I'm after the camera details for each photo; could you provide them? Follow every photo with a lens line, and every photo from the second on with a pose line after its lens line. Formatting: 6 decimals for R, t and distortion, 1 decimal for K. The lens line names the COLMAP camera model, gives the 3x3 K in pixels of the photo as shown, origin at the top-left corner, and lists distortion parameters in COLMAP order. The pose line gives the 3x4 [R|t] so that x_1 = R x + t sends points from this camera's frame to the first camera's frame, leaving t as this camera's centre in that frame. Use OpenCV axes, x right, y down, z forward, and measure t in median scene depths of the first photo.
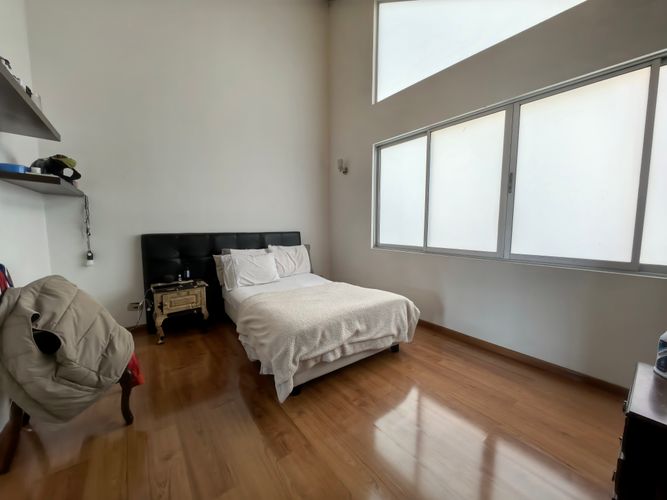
lens RADIAL K [[255.1, 0, 336.4], [0, 255.1, 251.3], [0, 0, 1]] dist [-0.005926, 0.000600]
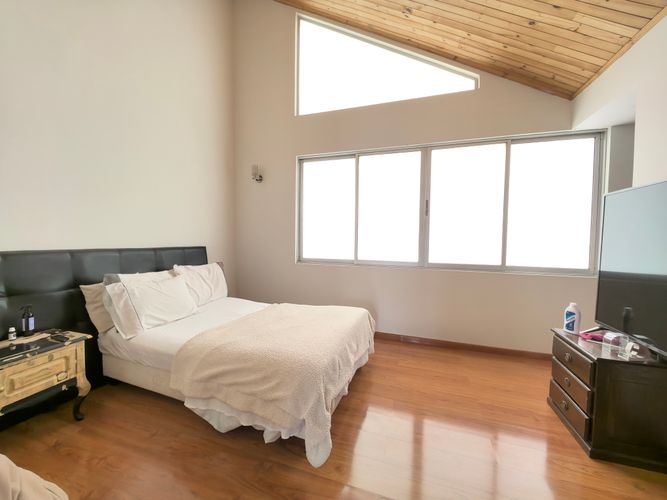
lens RADIAL K [[255.1, 0, 337.3], [0, 255.1, 249.8], [0, 0, 1]] dist [-0.005926, 0.000600]
pose [[0.833608, -0.015505, 0.552138, -0.324849], [0.046275, 0.998052, -0.041838, -0.019082], [-0.550414, 0.060427, 0.832702, 0.153912]]
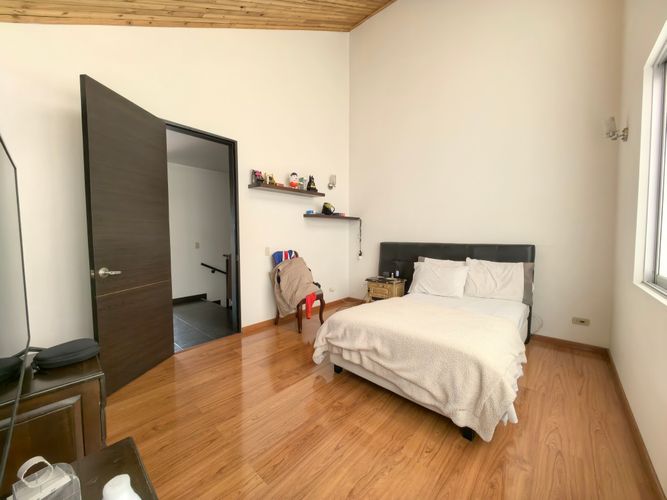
lens RADIAL K [[255.1, 0, 331.5], [0, 255.1, 247.6], [0, 0, 1]] dist [-0.005926, 0.000600]
pose [[0.168951, 0.038131, -0.984887, 0.630252], [-0.100684, 0.994692, 0.021239, -0.037150], [0.980468, 0.095574, 0.171894, 0.434077]]
